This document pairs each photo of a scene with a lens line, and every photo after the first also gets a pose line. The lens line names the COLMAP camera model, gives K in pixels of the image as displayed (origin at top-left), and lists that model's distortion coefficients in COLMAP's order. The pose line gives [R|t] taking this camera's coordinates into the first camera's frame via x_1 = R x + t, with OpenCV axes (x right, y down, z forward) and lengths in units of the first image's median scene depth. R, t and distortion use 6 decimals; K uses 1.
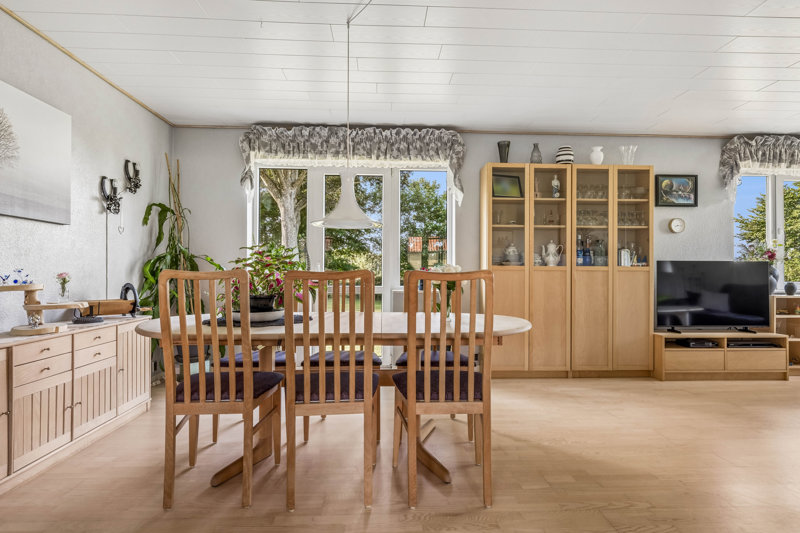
lens RADIAL K [[438.5, 0, 401.0], [0, 438.5, 269.0], [0, 0, 1]] dist [0.001257, 0.001009]
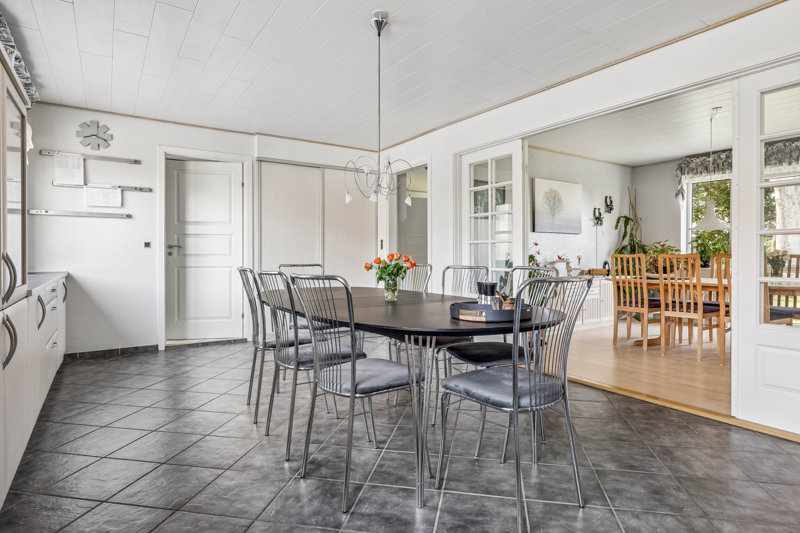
lens RADIAL K [[438.5, 0, 404.4], [0, 438.5, 262.8], [0, 0, 1]] dist [0.001257, 0.001009]
pose [[0.524186, 0.007356, -0.851572, 0.468832], [0.009921, 0.999842, 0.014744, 0.003082], [0.851546, -0.016177, 0.524031, -0.651114]]
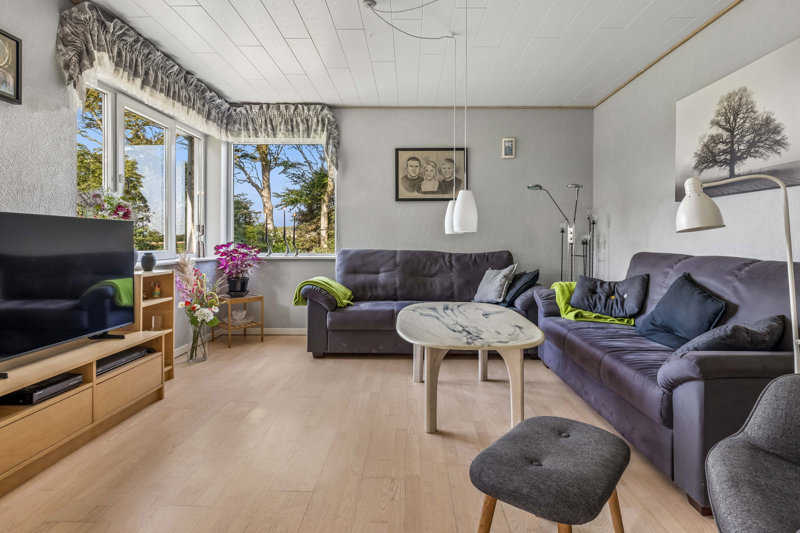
lens RADIAL K [[438.5, 0, 403.9], [0, 438.5, 240.2], [0, 0, 1]] dist [0.001257, 0.001009]
pose [[0.048588, -0.001010, 0.998818, 0.225546], [-0.010941, 0.999939, 0.001543, 0.005171], [-0.998759, -0.011003, 0.048574, 0.600867]]
